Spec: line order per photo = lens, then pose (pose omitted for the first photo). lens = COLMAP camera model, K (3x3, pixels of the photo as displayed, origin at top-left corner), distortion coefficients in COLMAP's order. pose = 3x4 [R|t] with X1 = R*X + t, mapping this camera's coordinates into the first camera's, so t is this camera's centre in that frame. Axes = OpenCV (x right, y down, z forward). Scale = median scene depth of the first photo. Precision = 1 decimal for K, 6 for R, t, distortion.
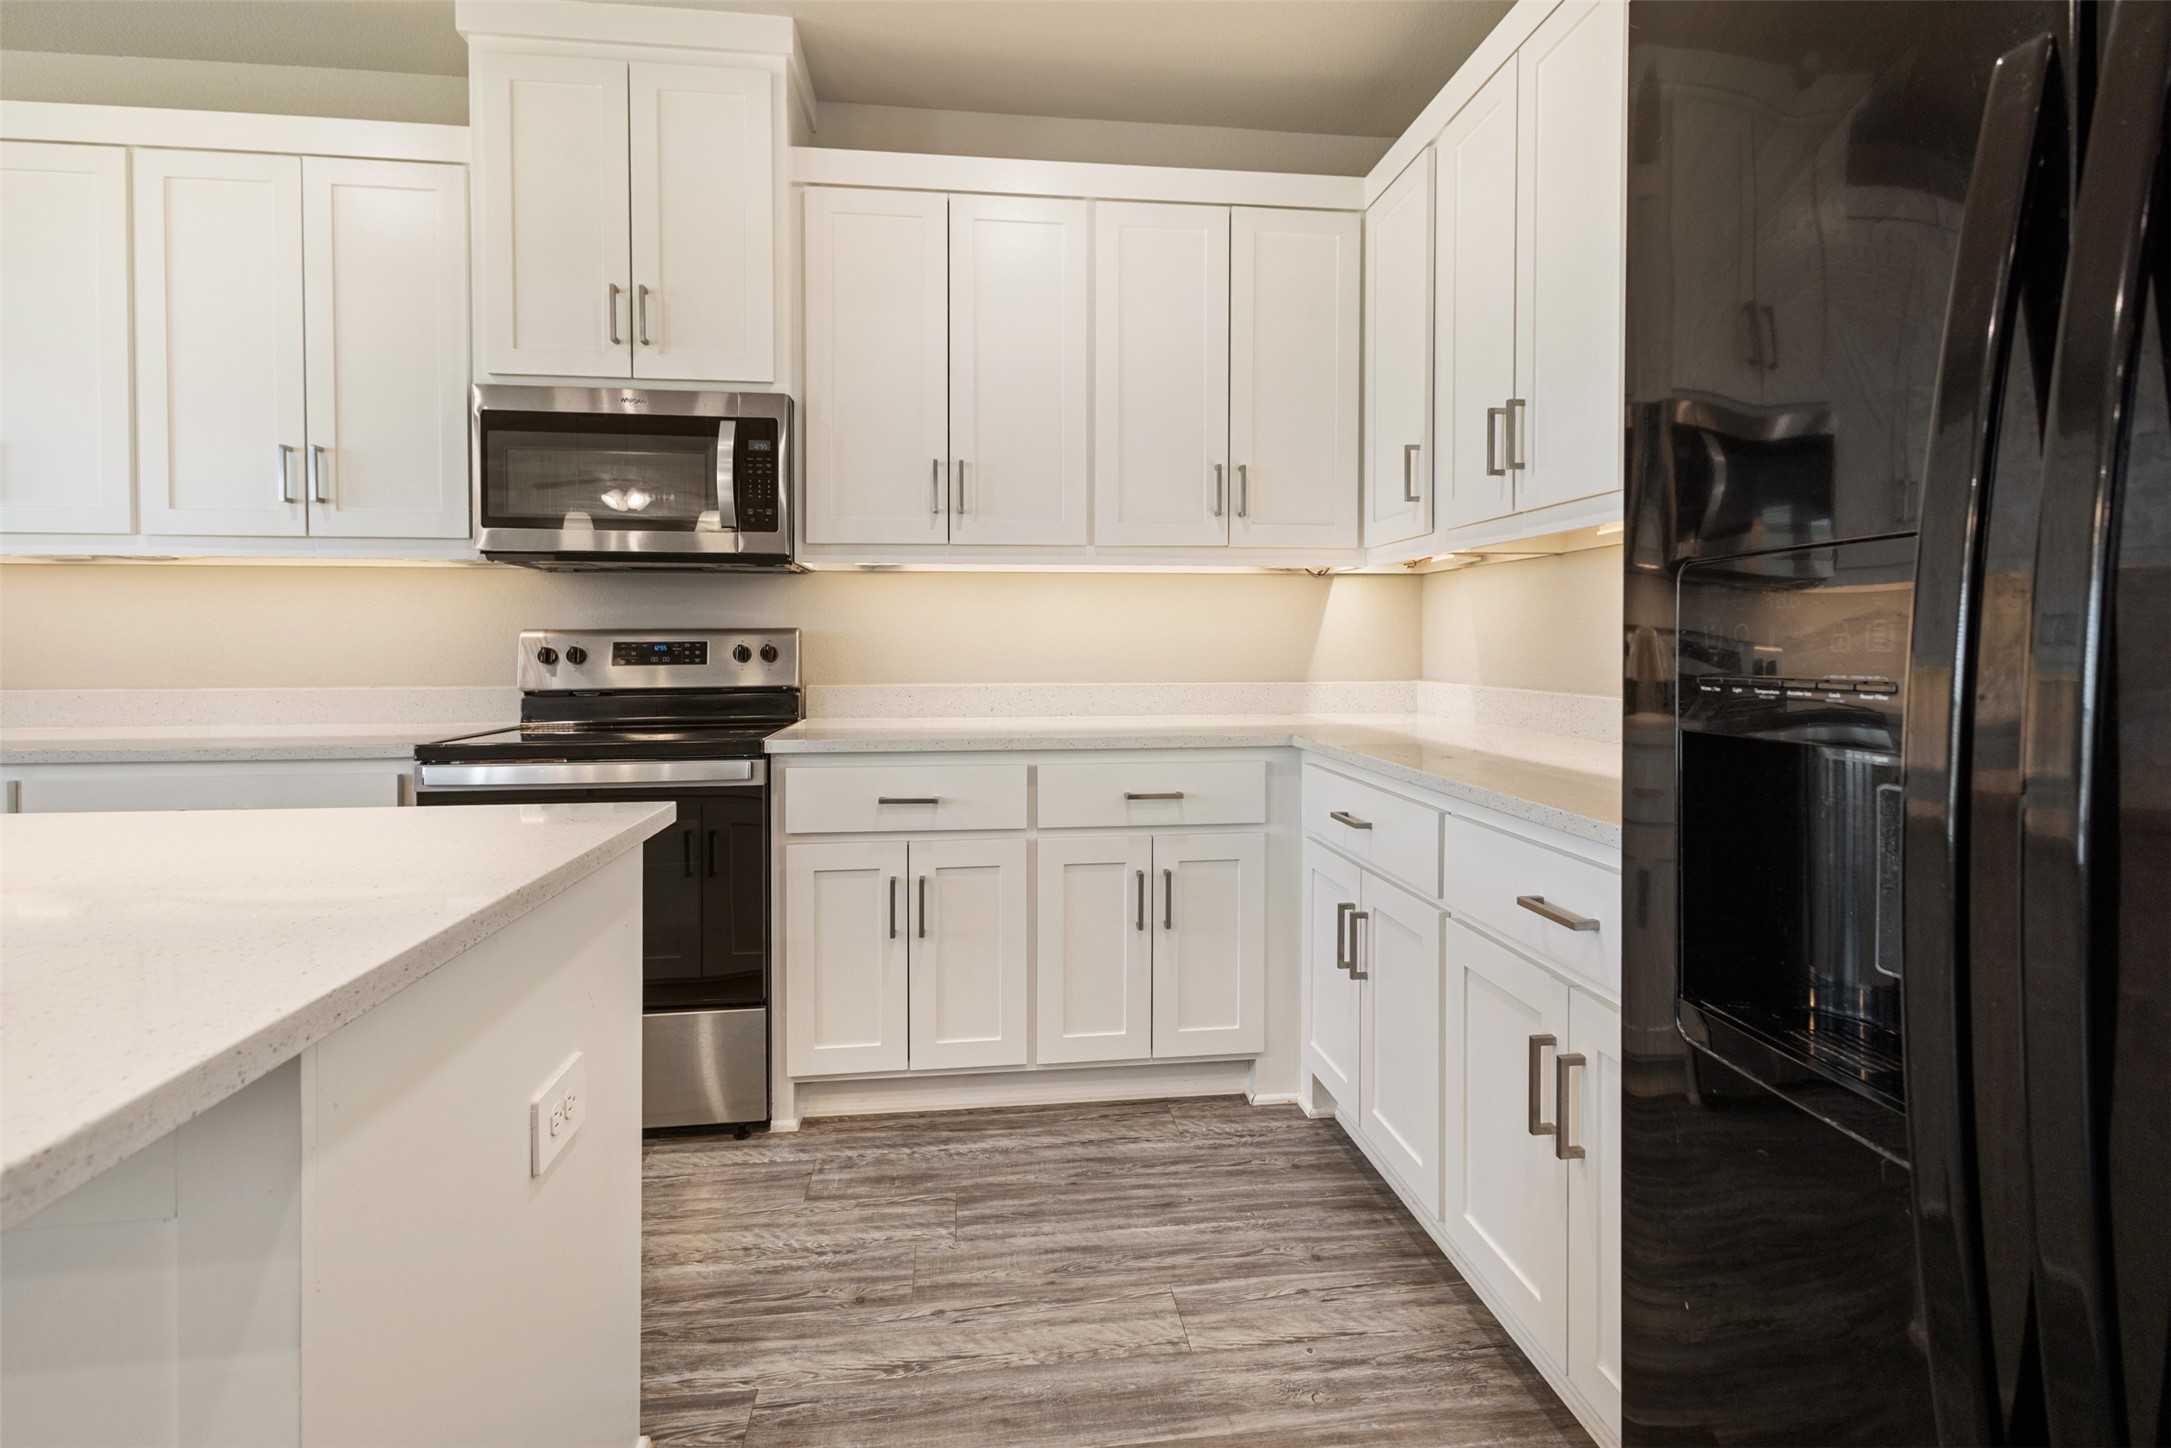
lens RADIAL K [[1032.6, 0, 1096.6], [0, 1032.6, 645.7], [0, 0, 1]] dist [0.004832, -0.000414]
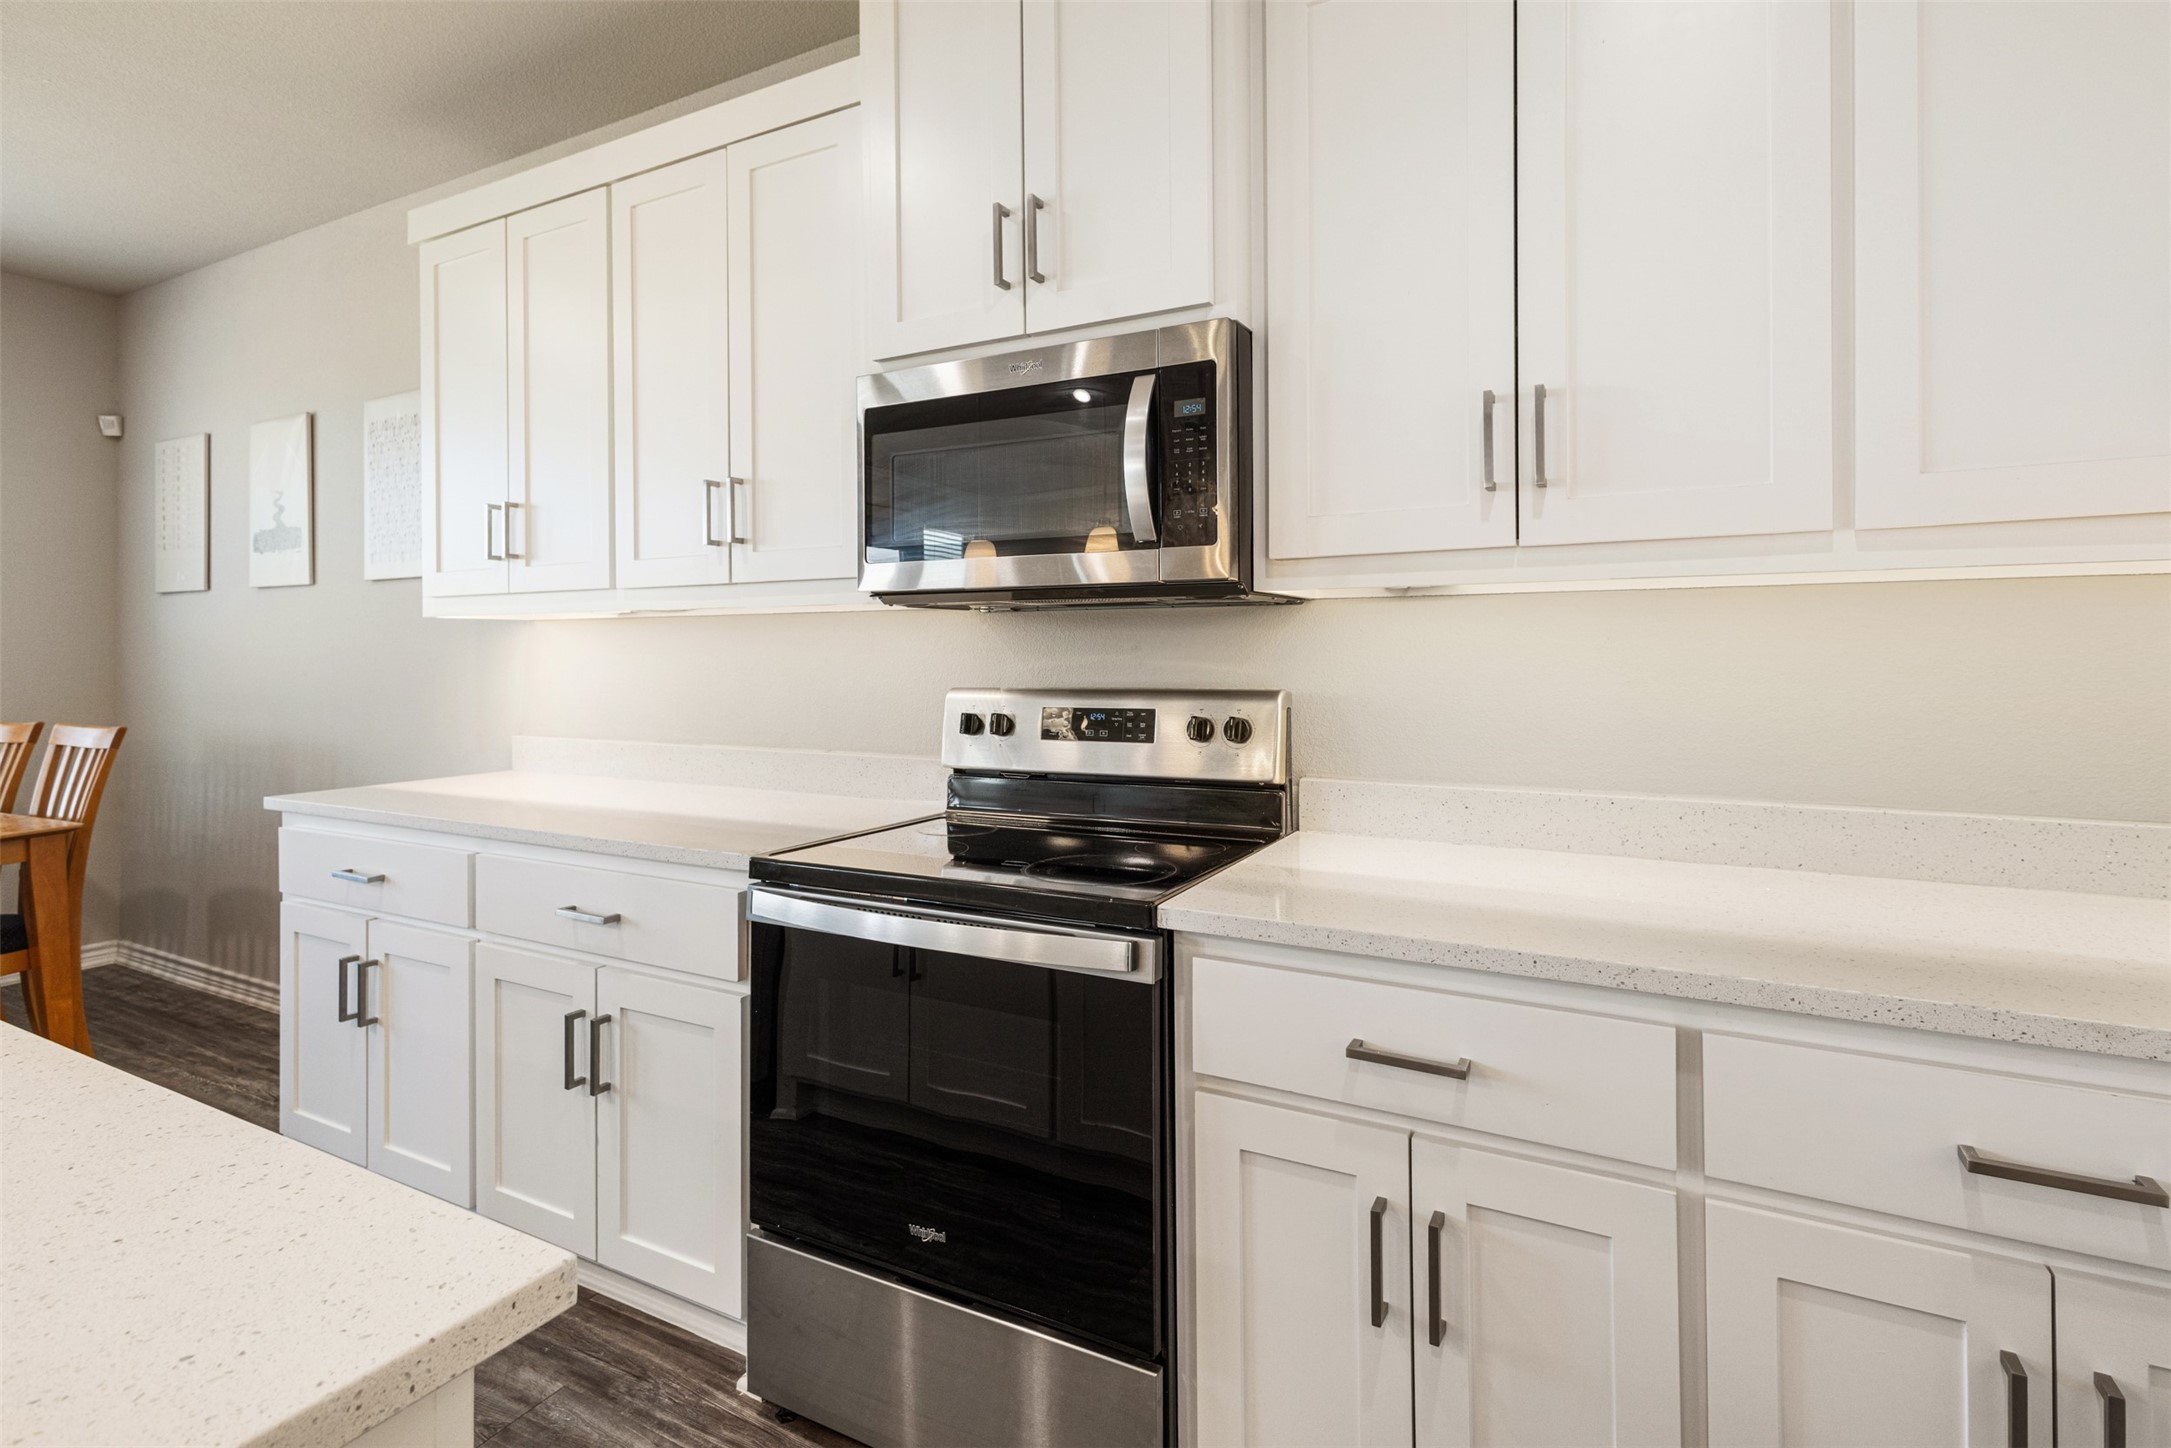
lens RADIAL K [[1032.6, 0, 1096.6], [0, 1032.6, 645.7], [0, 0, 1]] dist [0.004832, -0.000414]
pose [[0.812794, -0.004014, -0.582537, -0.009370], [0.001341, 0.999987, -0.005019, -0.047780], [0.582550, 0.003298, 0.812789, 0.468507]]
